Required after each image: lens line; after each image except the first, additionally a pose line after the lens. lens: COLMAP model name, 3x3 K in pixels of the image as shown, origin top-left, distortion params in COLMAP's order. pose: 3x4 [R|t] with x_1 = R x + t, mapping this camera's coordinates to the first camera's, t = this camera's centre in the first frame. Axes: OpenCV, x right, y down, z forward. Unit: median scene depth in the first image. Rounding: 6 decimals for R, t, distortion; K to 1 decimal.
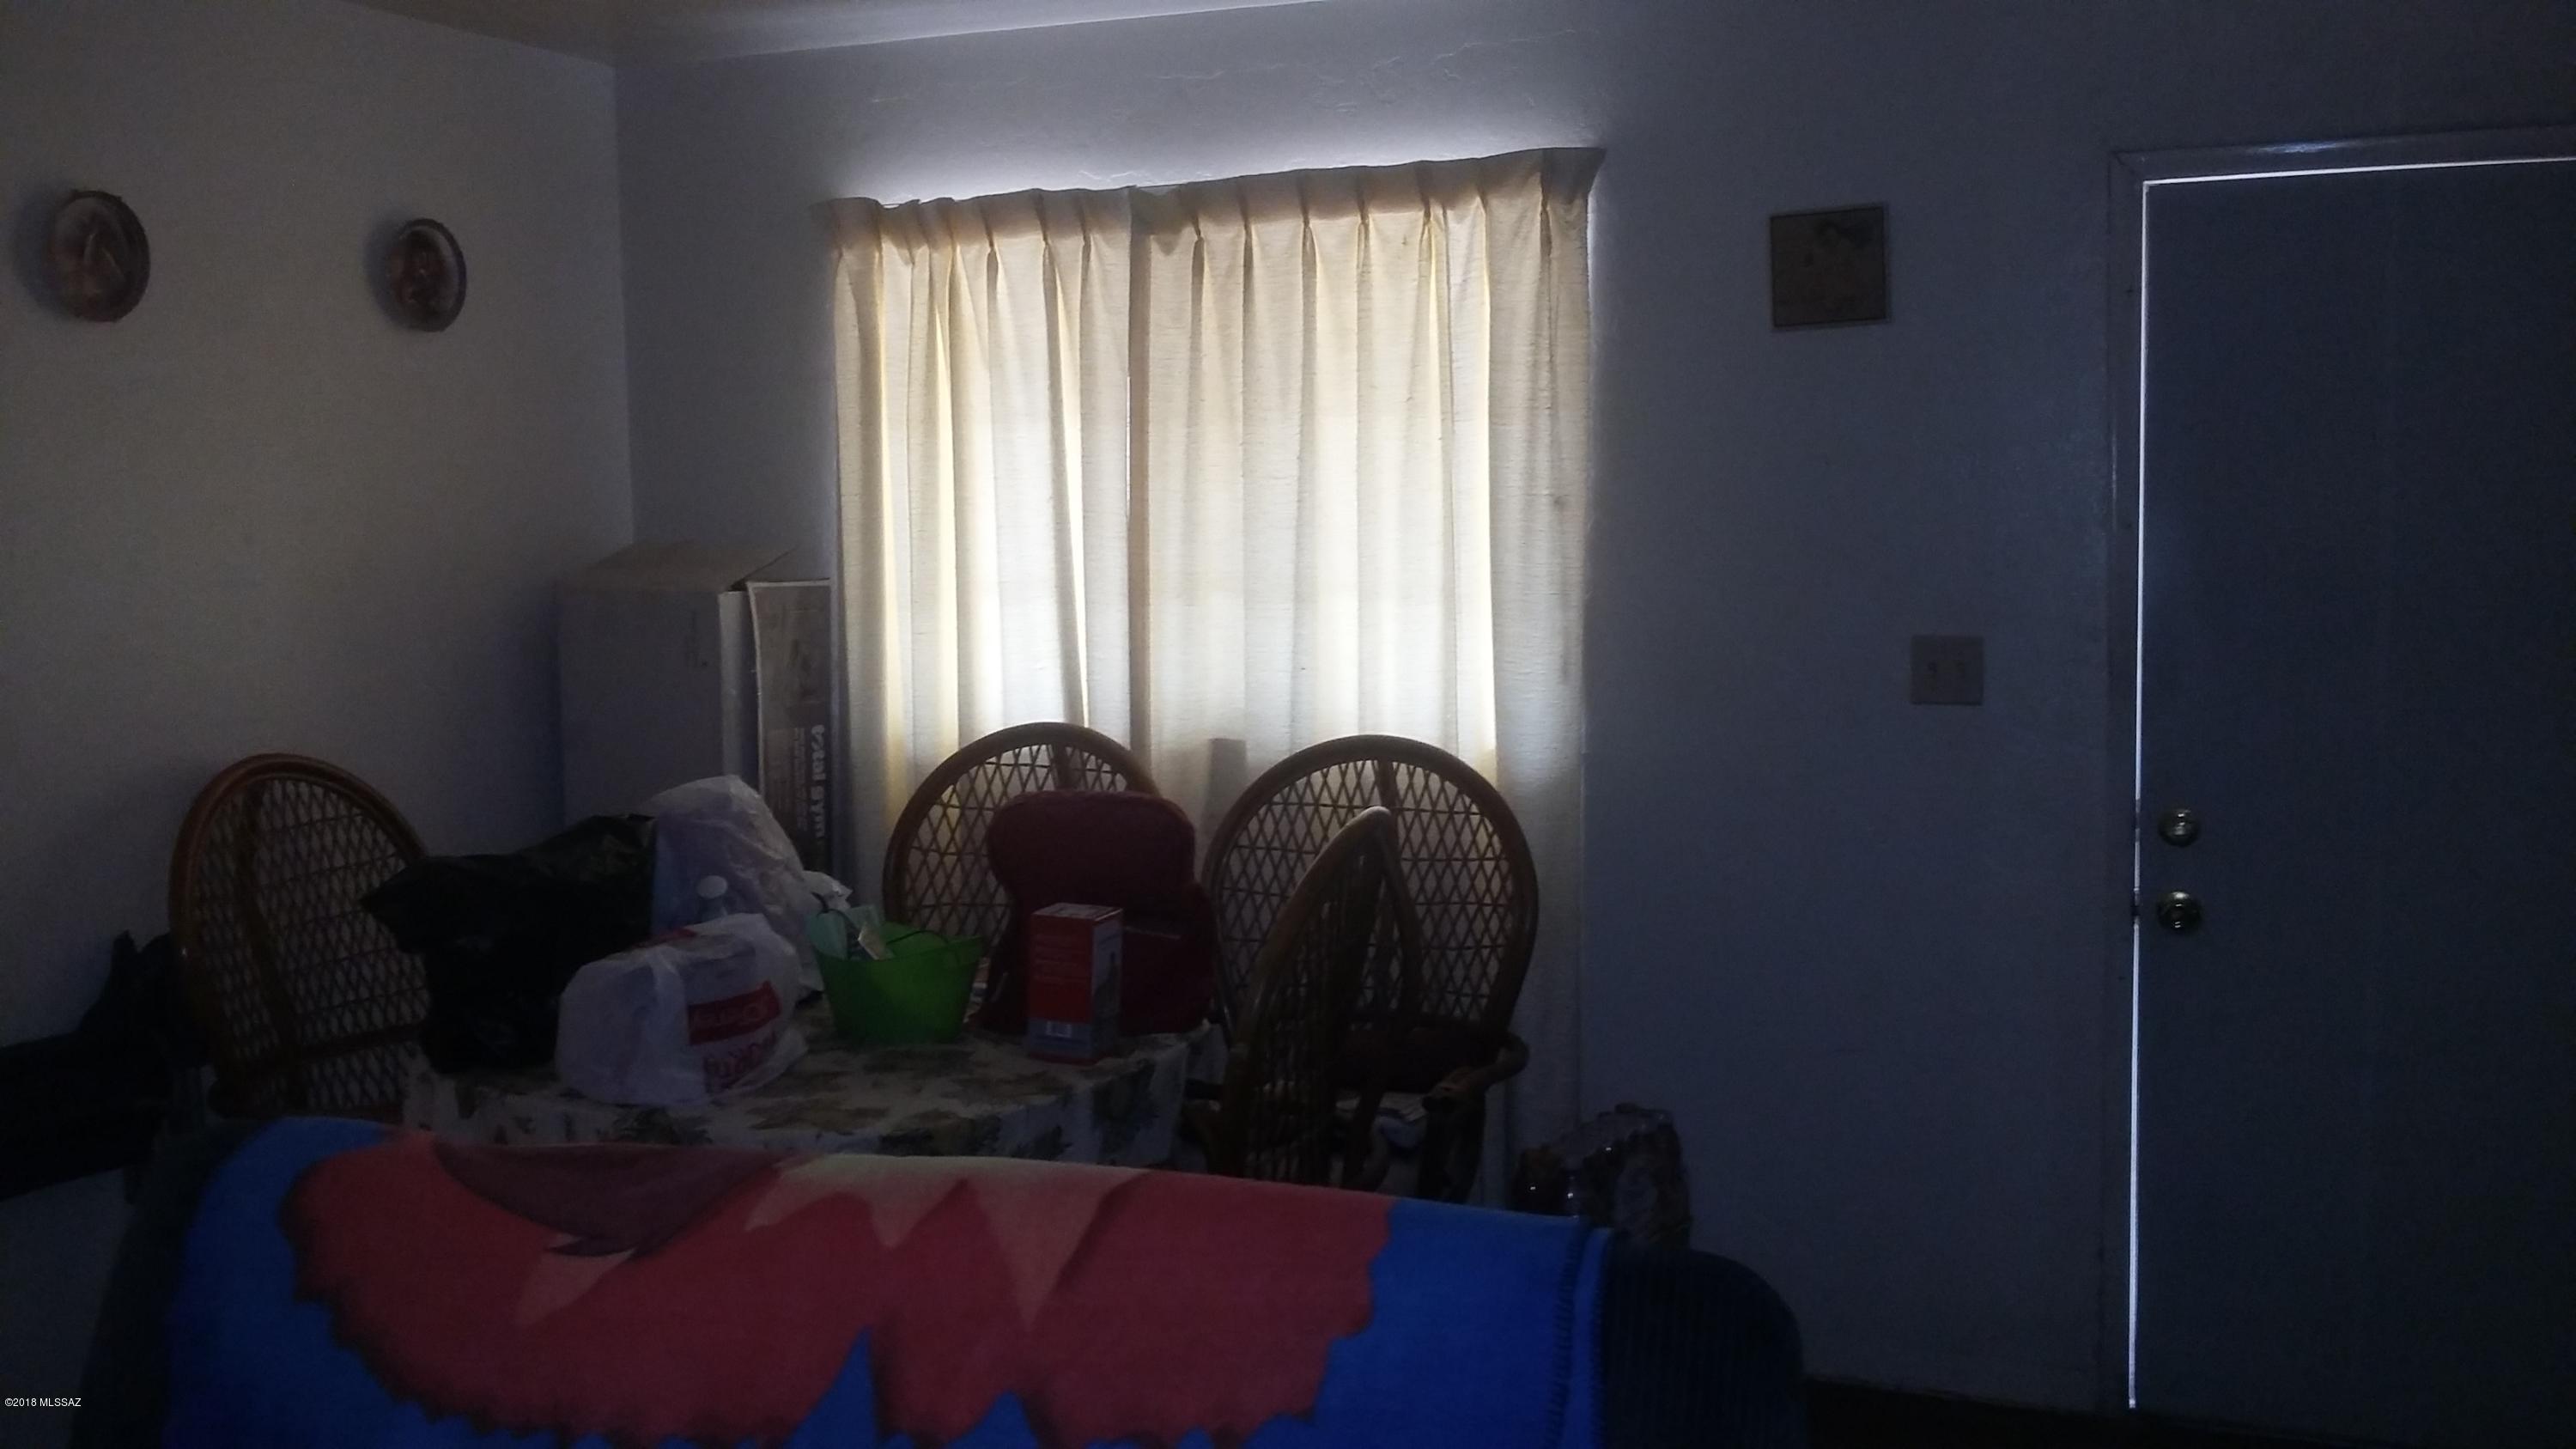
lens RADIAL K [[2411.8, 0, 1275.5], [0, 2411.8, 713.2], [0, 0, 1]] dist [0.123730, -0.256110]
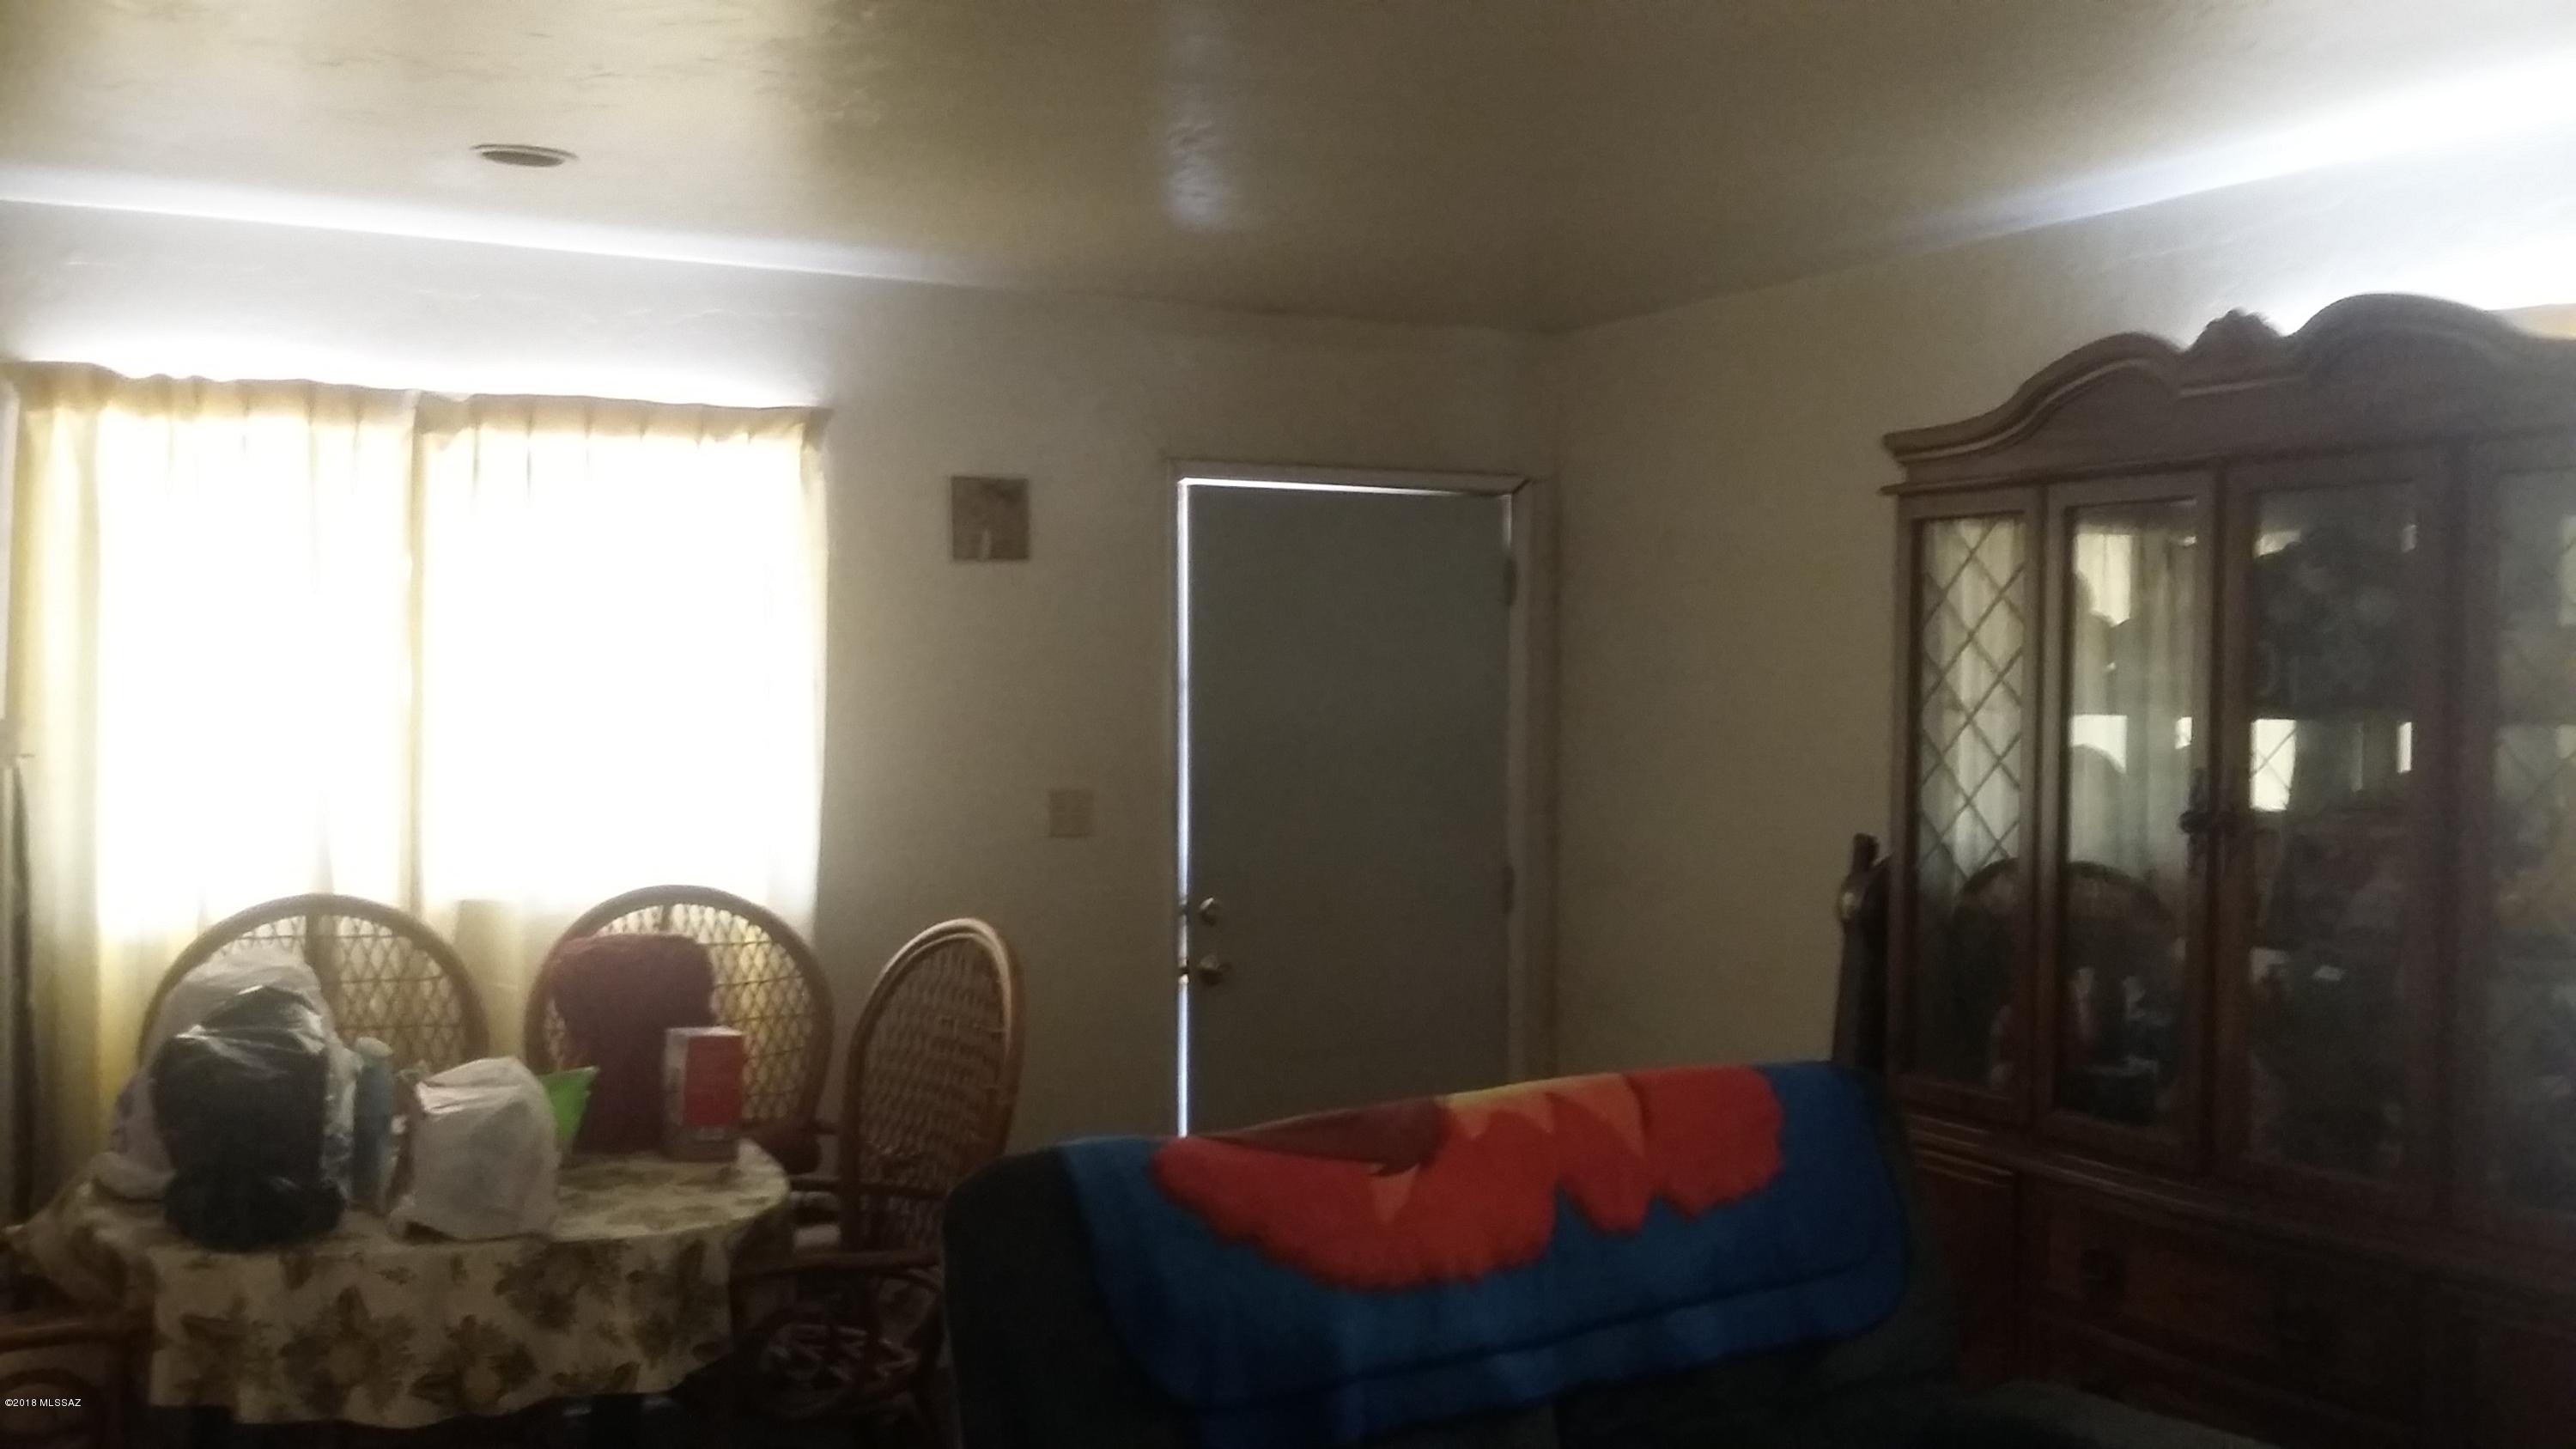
lens RADIAL K [[2411.8, 0, 1275.5], [0, 2411.8, 713.2], [0, 0, 1]] dist [0.123730, -0.256110]
pose [[0.597623, 0.006002, 0.801754, -0.738112], [0.056637, 0.997158, -0.049682, 0.002910], [-0.799774, 0.075099, 0.595585, 0.064614]]
